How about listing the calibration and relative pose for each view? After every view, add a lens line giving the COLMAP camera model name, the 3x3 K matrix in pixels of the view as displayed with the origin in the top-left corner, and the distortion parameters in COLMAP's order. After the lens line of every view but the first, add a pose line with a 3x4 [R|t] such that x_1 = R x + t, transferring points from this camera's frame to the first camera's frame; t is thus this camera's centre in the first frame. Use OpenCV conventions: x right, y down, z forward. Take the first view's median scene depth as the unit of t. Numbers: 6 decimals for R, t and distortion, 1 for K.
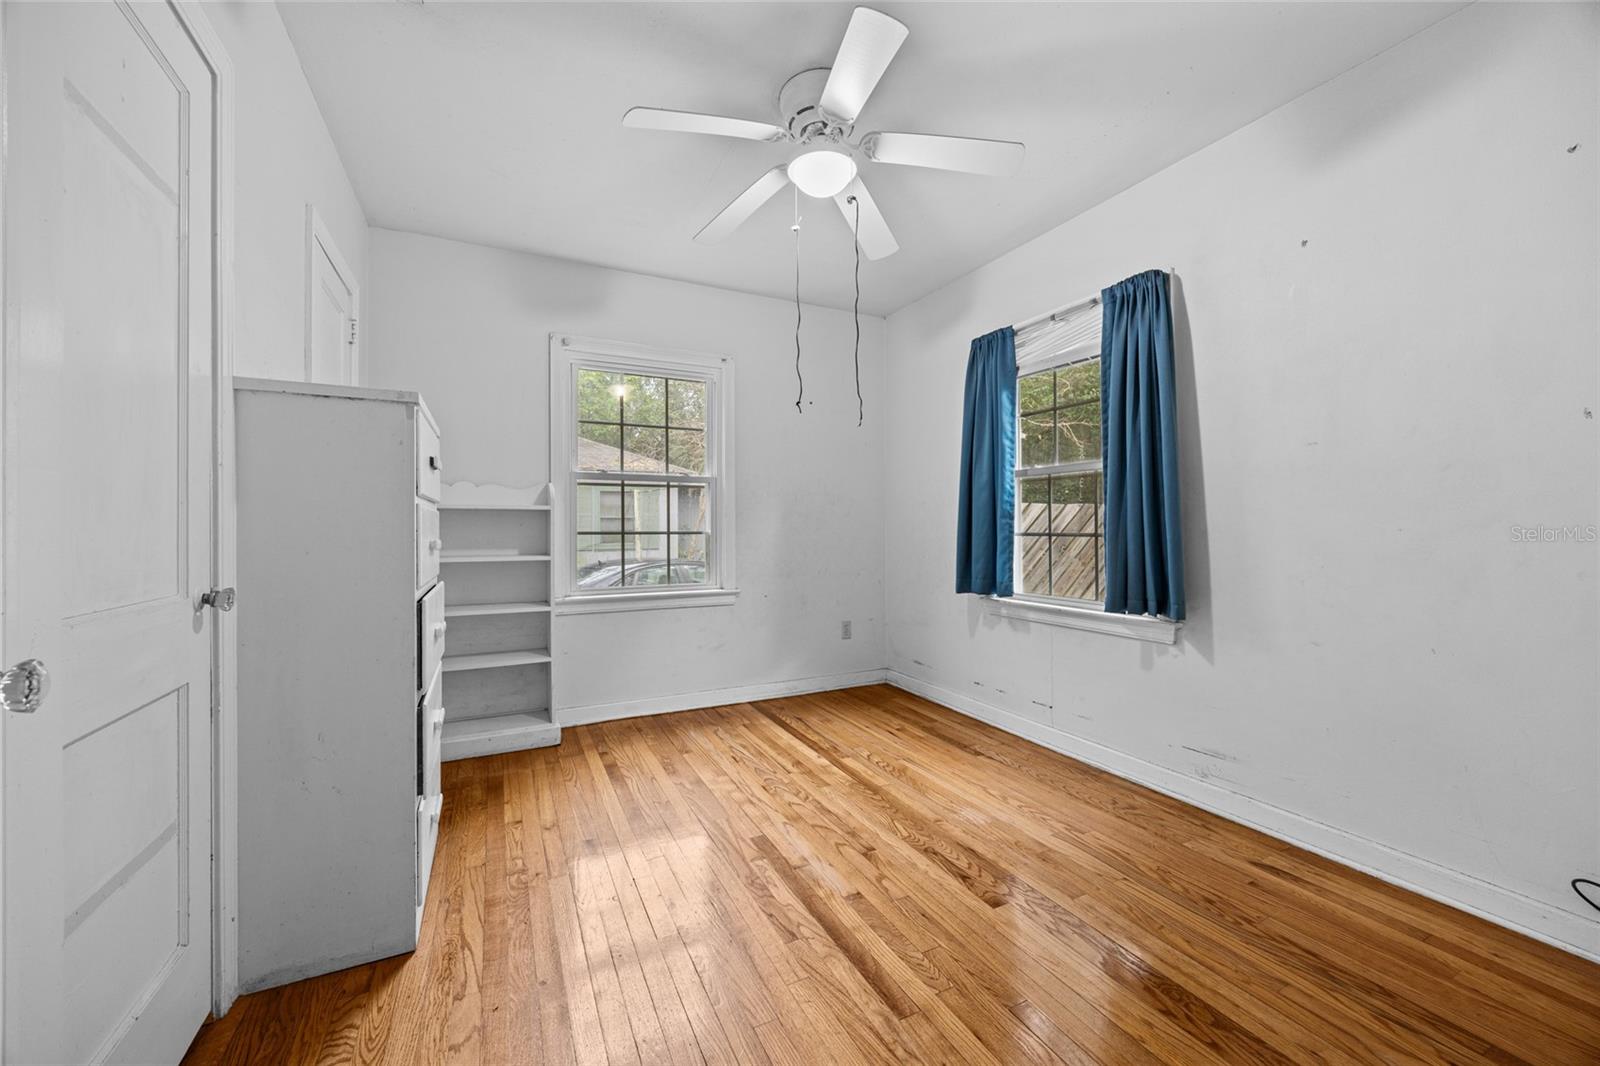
lens RADIAL K [[614.8, 0, 799.2], [0, 614.8, 529.6], [0, 0, 1]] dist [-0.000185, 0.000037]
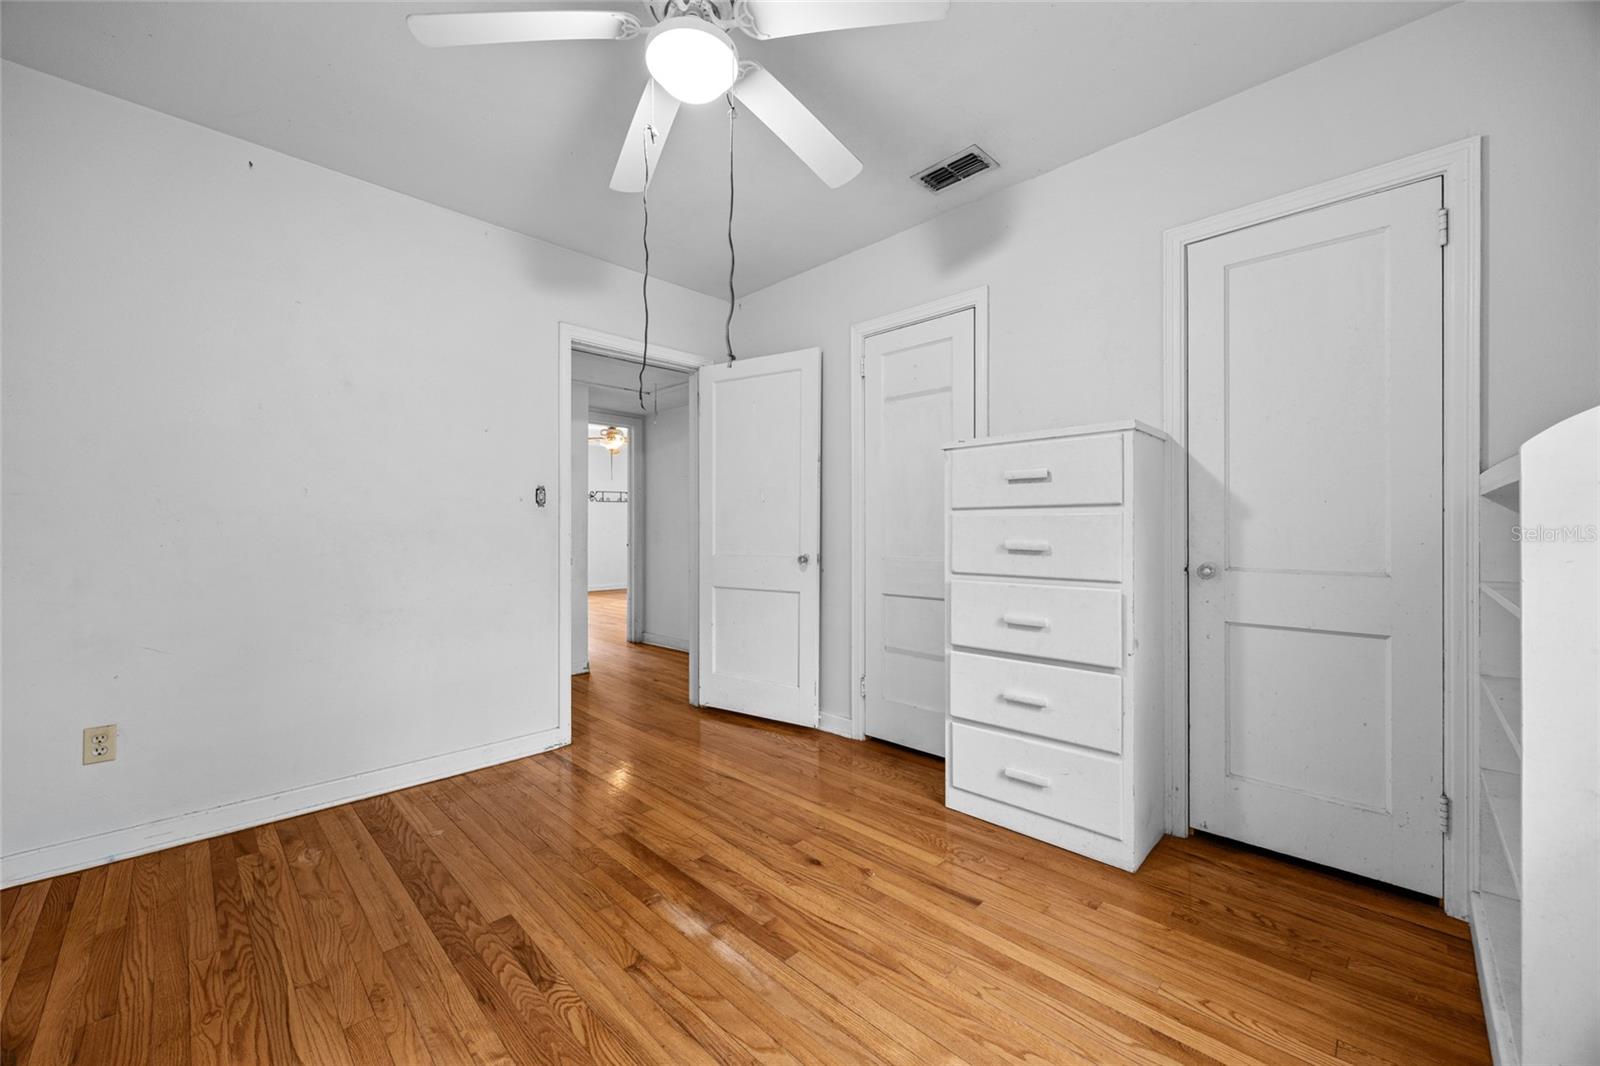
lens RADIAL K [[614.8, 0, 799.9], [0, 614.8, 528.0], [0, 0, 1]] dist [-0.000185, 0.000037]
pose [[-0.944635, 0.007015, -0.328048, 0.184196], [0.005750, 0.999972, 0.004826, -0.015083], [0.328072, 0.002673, -0.944649, 1.988654]]
